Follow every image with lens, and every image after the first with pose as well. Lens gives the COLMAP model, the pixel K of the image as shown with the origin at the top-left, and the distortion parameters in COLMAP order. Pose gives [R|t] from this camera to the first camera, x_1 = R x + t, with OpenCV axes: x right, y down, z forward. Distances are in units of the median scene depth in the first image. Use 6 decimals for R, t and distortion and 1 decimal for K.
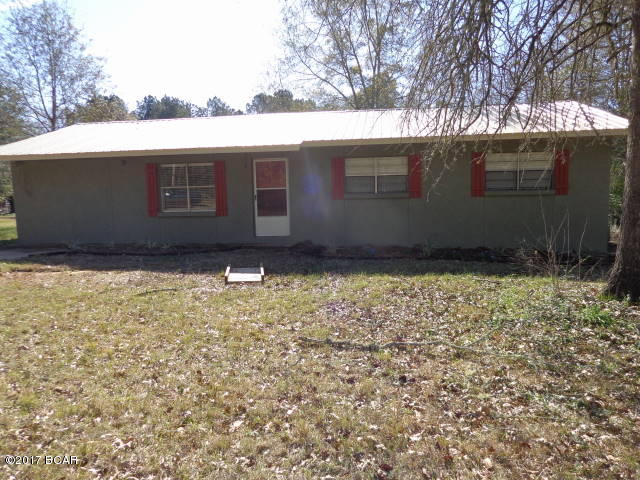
lens RADIAL K [[449.3, 0, 317.9], [0, 449.3, 234.3], [0, 0, 1]] dist [0.005177, 0.004514]
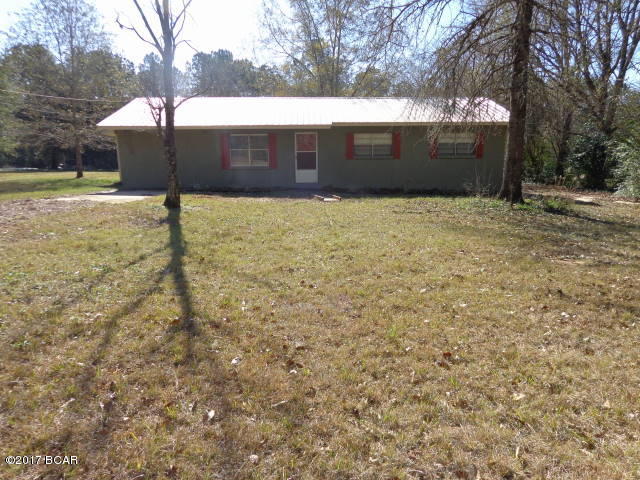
lens RADIAL K [[443.7, 0, 323.2], [0, 443.7, 236.0], [0, 0, 1]] dist [-0.002859, -0.002380]
pose [[0.984542, -0.018687, 0.174147, -0.314068], [0.002209, 0.995537, 0.094341, 0.042746], [-0.175133, -0.092498, 0.980190, -0.528633]]
